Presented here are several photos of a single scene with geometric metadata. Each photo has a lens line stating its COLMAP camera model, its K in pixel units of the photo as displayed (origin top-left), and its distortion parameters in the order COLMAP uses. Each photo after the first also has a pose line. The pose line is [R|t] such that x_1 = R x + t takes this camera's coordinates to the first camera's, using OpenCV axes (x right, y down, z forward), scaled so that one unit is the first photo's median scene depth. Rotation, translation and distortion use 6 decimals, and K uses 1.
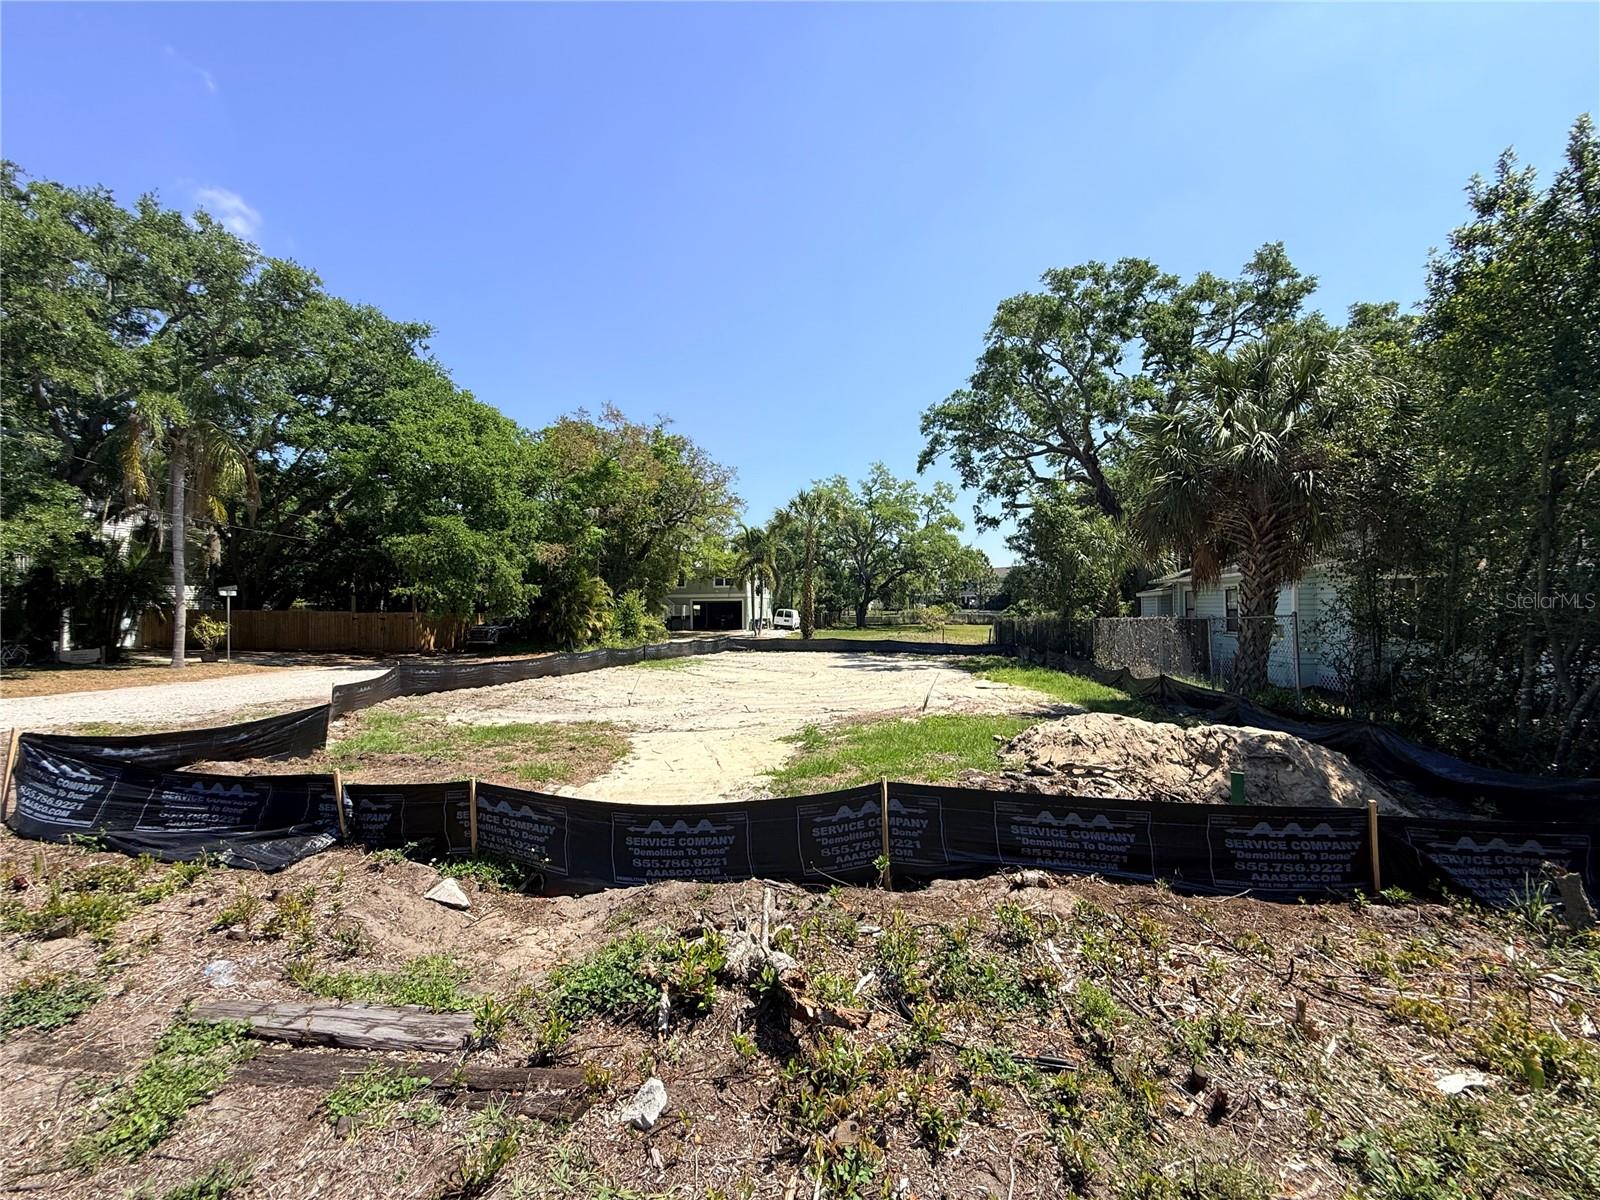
lens RADIAL K [[638.9, 0, 801.5], [0, 638.9, 602.4], [0, 0, 1]] dist [0.006627, -0.008412]
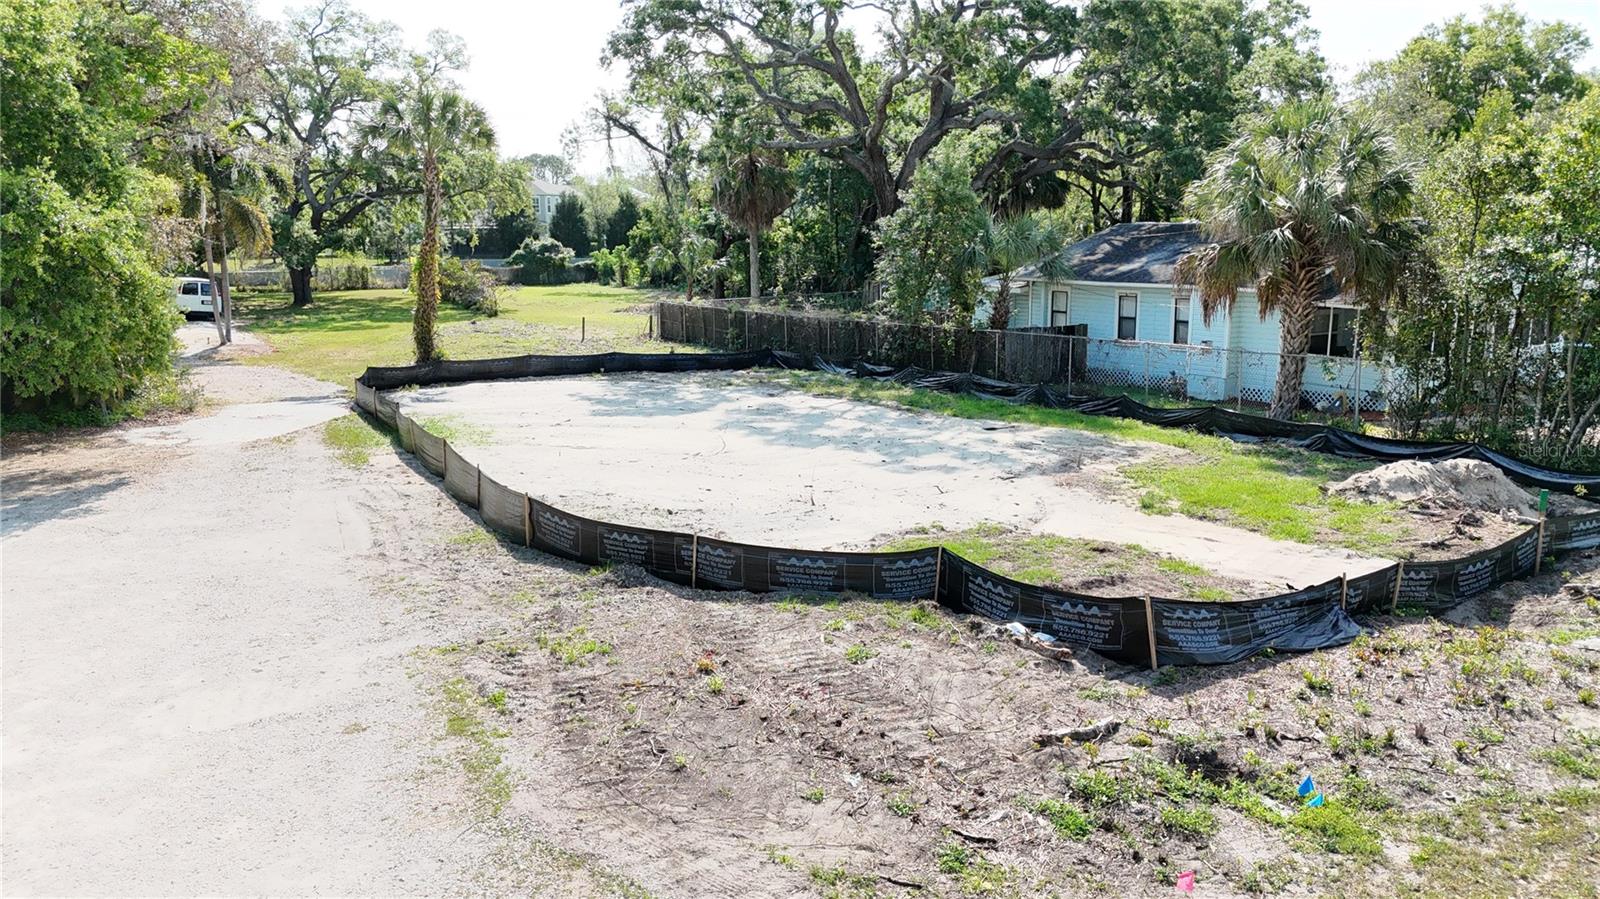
lens RADIAL K [[1177.0, 0, 800.0], [0, 1177.0, 449.5], [0, 0, 1]] dist [0.065975, -0.062117]
pose [[0.774823, -0.114883, 0.621652, -1.373061], [-0.007273, 0.981664, 0.190479, -0.212597], [-0.632136, -0.152109, 0.759781, -0.093233]]
